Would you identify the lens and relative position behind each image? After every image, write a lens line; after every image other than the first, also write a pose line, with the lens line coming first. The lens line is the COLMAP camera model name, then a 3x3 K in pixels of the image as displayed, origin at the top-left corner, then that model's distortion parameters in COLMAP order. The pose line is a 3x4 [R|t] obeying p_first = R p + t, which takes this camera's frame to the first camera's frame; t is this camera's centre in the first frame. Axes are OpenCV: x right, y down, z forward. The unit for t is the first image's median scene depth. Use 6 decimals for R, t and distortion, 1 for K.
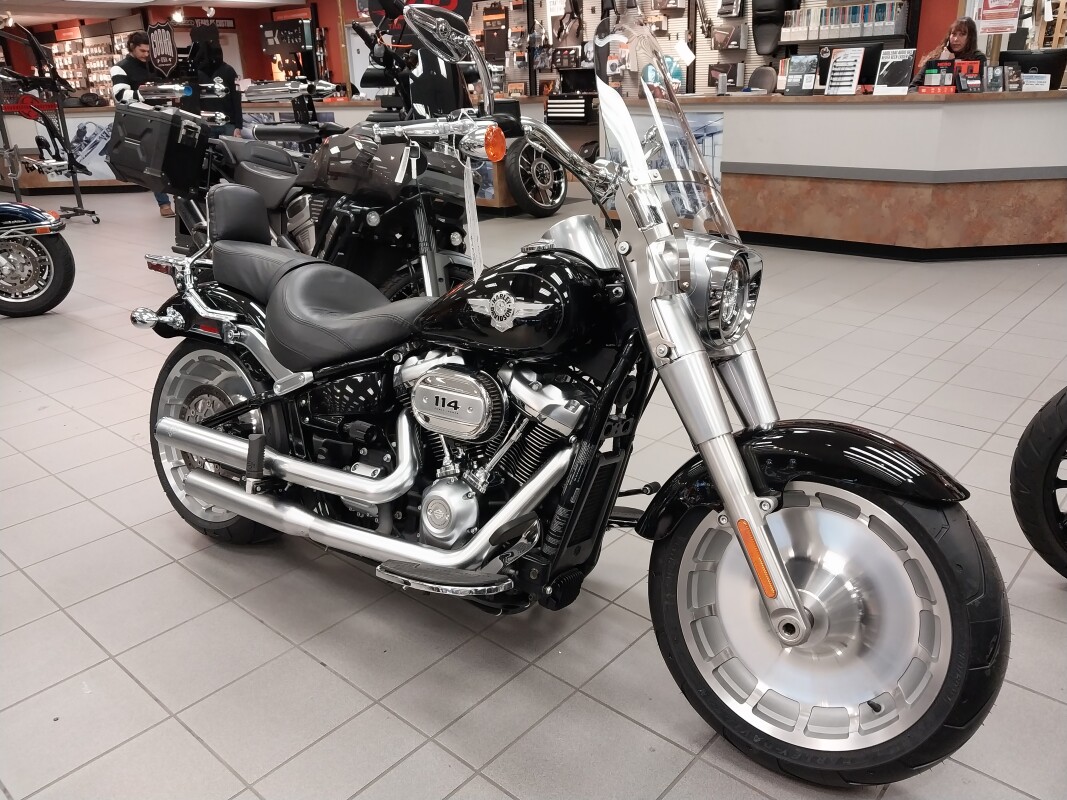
lens RADIAL K [[817.0, 0, 545.0], [0, 817.0, 398.4], [0, 0, 1]] dist [0.007155, 0.000812]
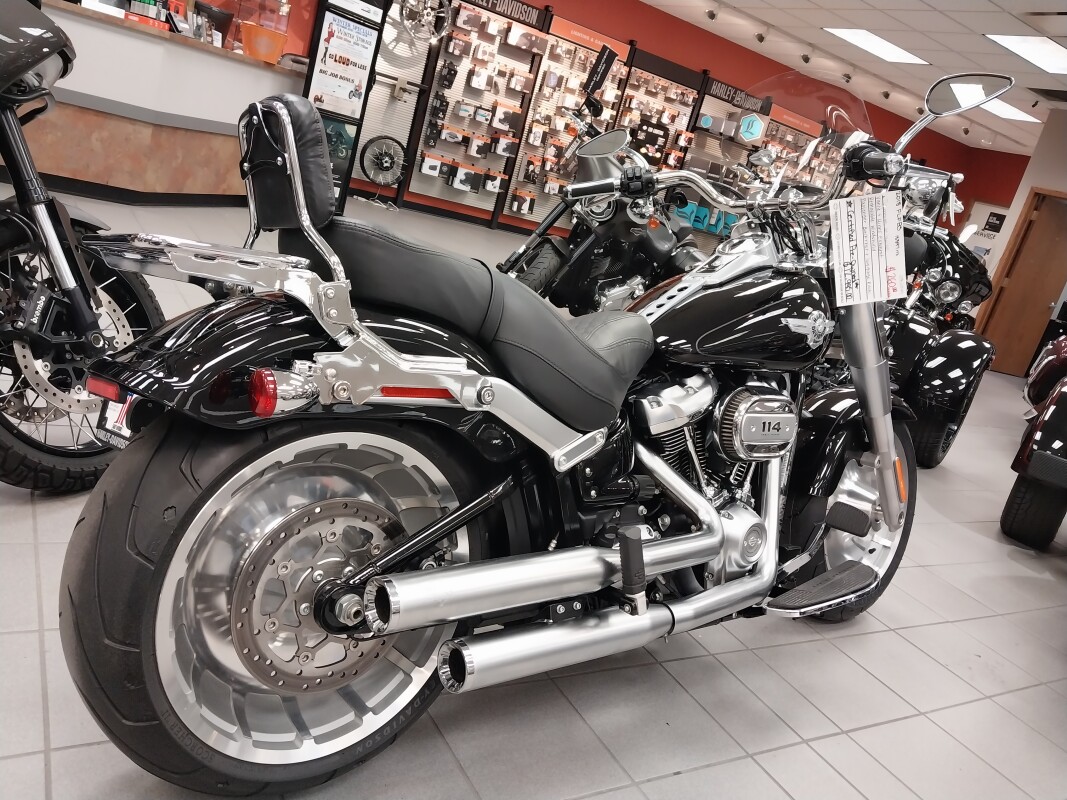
lens RADIAL K [[839.8, 0, 533.5], [0, 839.8, 400.0], [0, 0, 1]] dist [-0.003200, -0.008650]
pose [[0.292375, -0.163850, 0.942162, -0.348079], [0.072791, 0.986167, 0.148914, -0.059460], [-0.953529, 0.025042, 0.300258, 0.294816]]
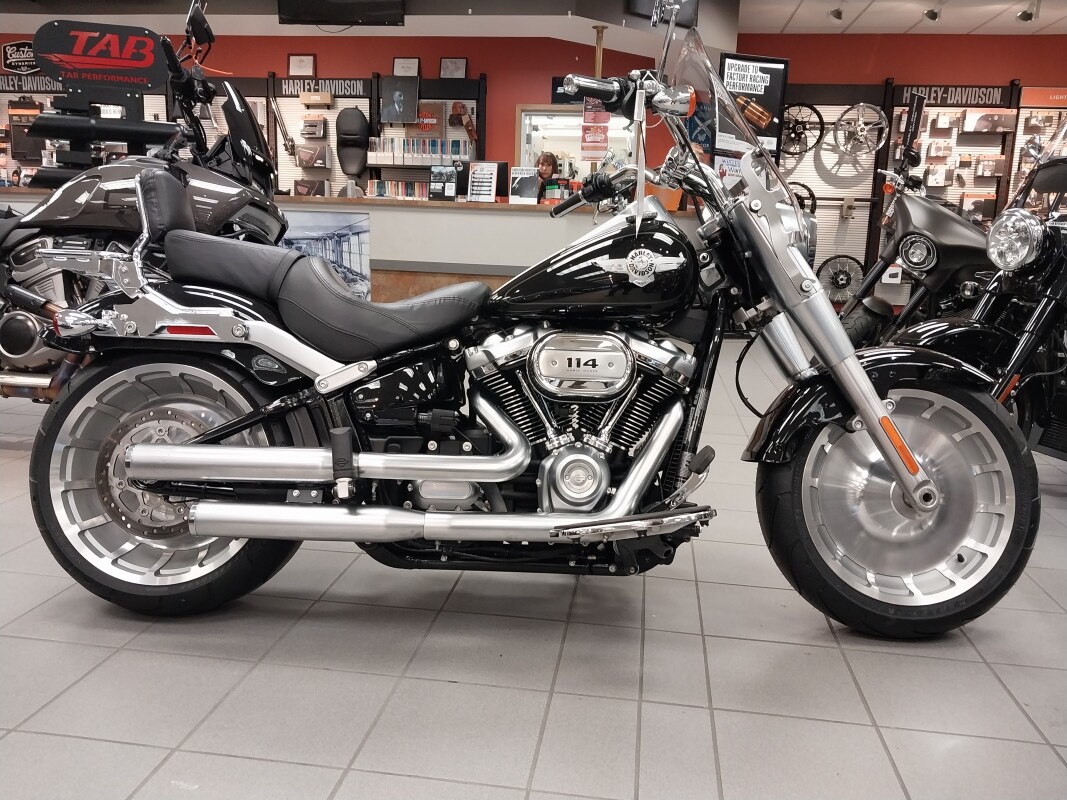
lens RADIAL K [[839.8, 0, 533.5], [0, 839.8, 400.0], [0, 0, 1]] dist [-0.003200, -0.008650]
pose [[0.839247, -0.050888, 0.541364, -0.222958], [0.140078, 0.982241, -0.124824, 0.052060], [-0.525398, 0.180591, 0.831471, 0.054801]]
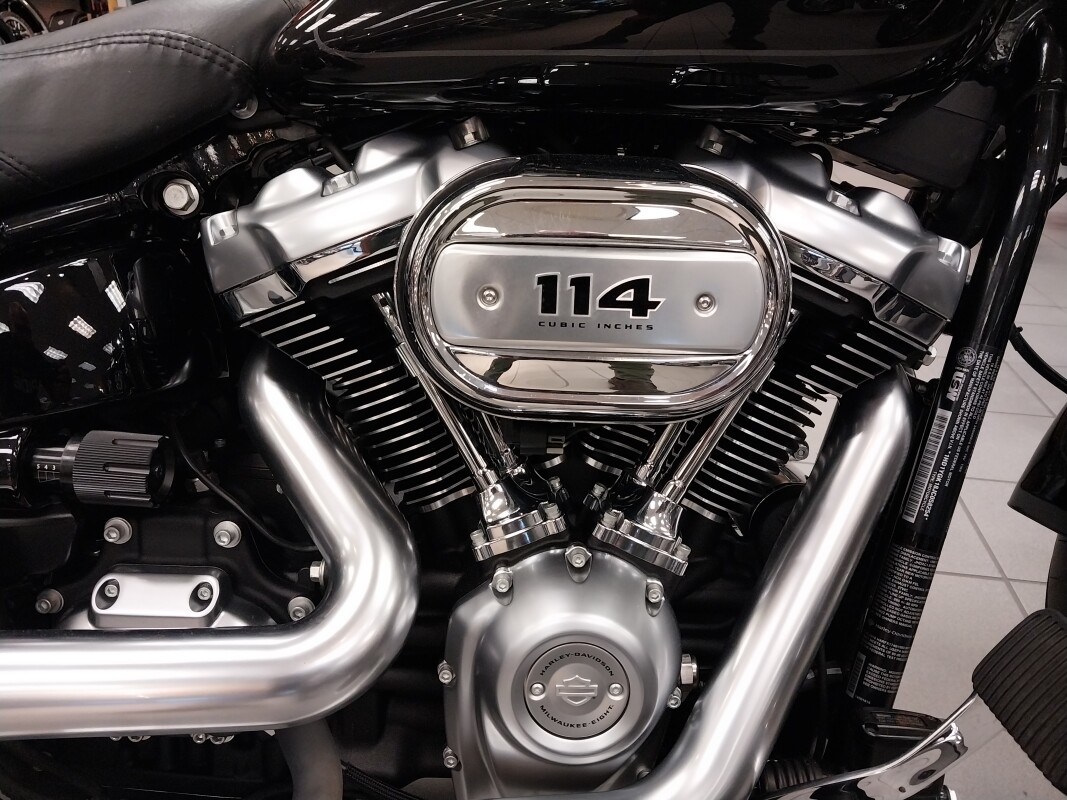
lens RADIAL K [[866.9, 0, 533.5], [0, 866.9, 400.0], [0, 0, 1]] dist [-0.036899, -0.000312]
pose [[0.842571, -0.183389, 0.506402, -0.086398], [0.137434, 0.982326, 0.127073, 0.000148], [-0.520755, -0.037471, 0.852883, 0.235026]]
